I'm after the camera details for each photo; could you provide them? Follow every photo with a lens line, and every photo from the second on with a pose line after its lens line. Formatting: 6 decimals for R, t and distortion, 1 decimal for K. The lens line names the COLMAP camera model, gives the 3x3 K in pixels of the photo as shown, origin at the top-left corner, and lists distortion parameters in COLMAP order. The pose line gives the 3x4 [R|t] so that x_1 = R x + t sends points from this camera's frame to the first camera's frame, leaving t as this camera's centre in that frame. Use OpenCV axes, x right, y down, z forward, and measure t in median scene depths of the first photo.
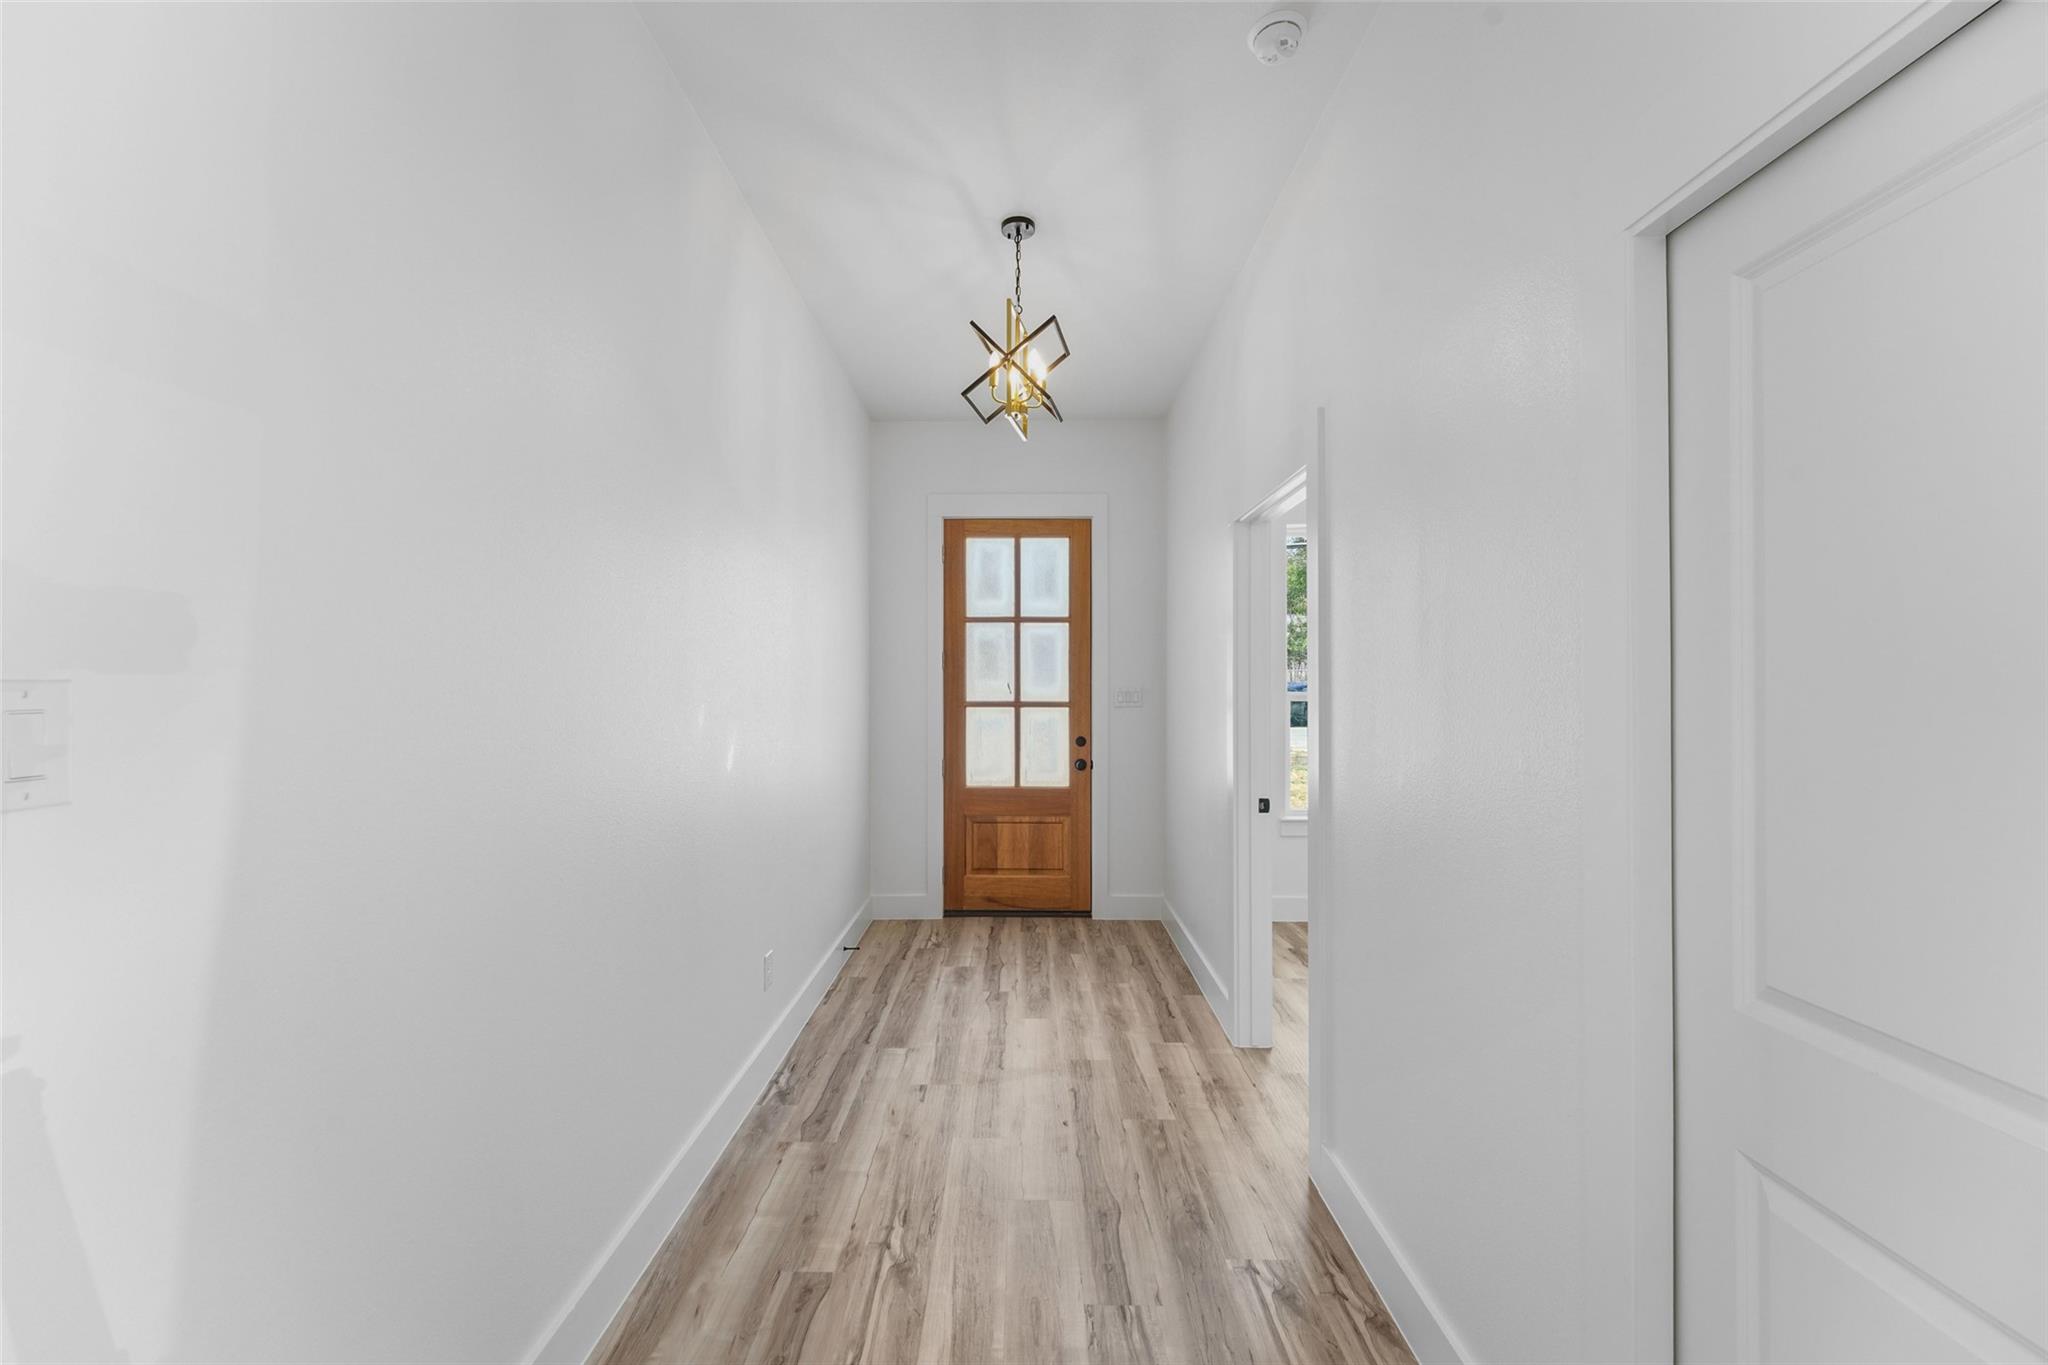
lens RADIAL K [[813.7, 0, 1022.2], [0, 813.7, 681.8], [0, 0, 1]] dist [0.013510, -0.002809]
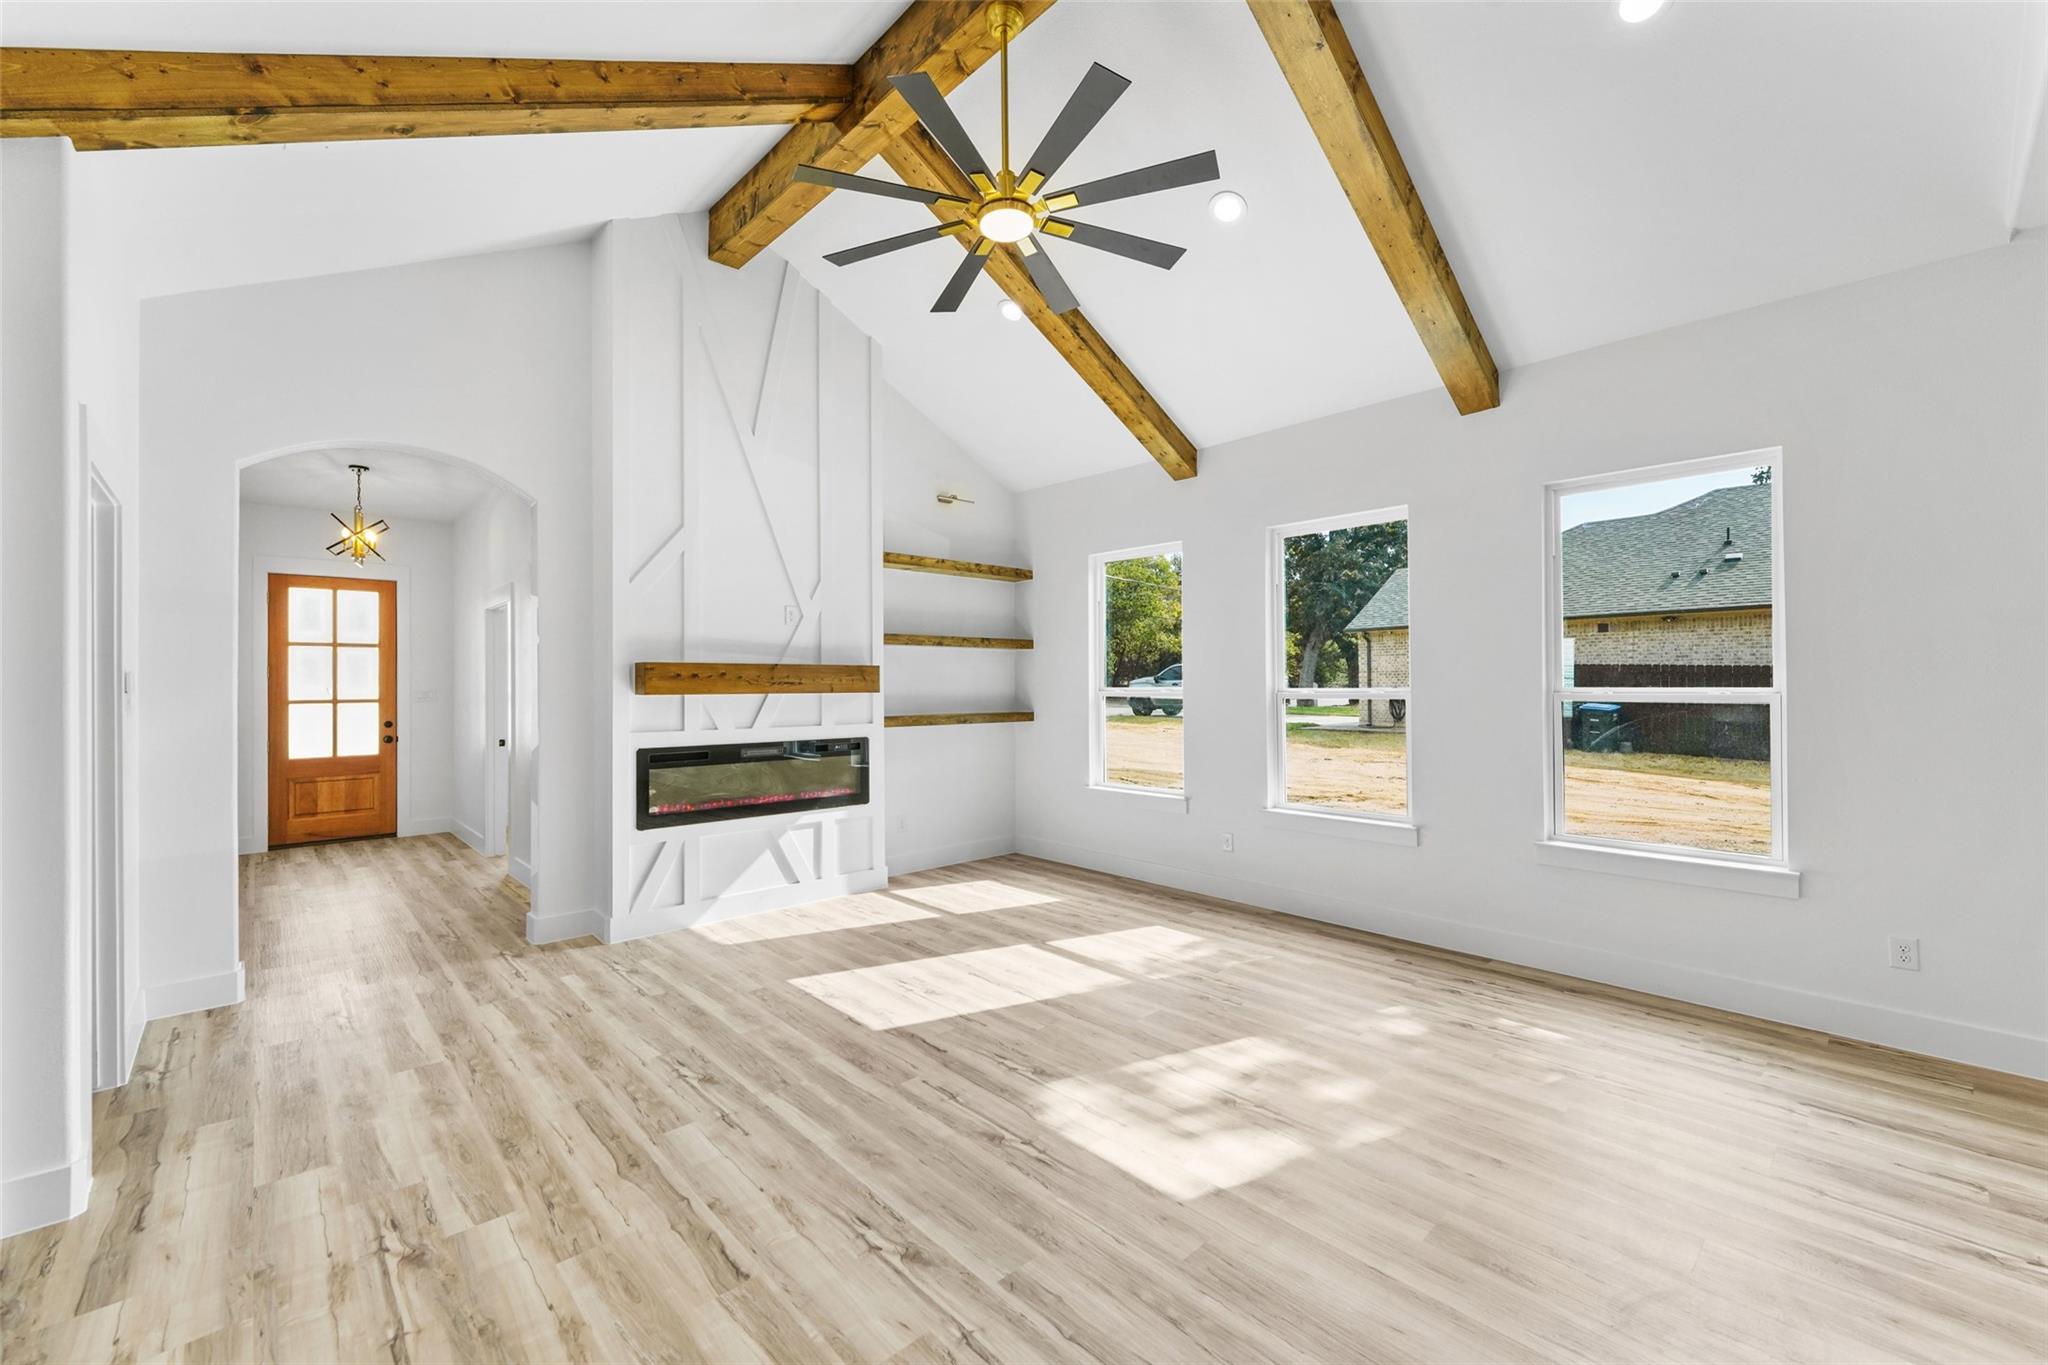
lens RADIAL K [[813.7, 0, 1009.5], [0, 813.7, 673.3], [0, 0, 1]] dist [0.013510, -0.002809]
pose [[0.736183, 0.003094, 0.676775, -0.114116], [0.005110, 0.999936, -0.010131, -0.002741], [-0.676763, 0.010916, 0.736120, -0.952641]]
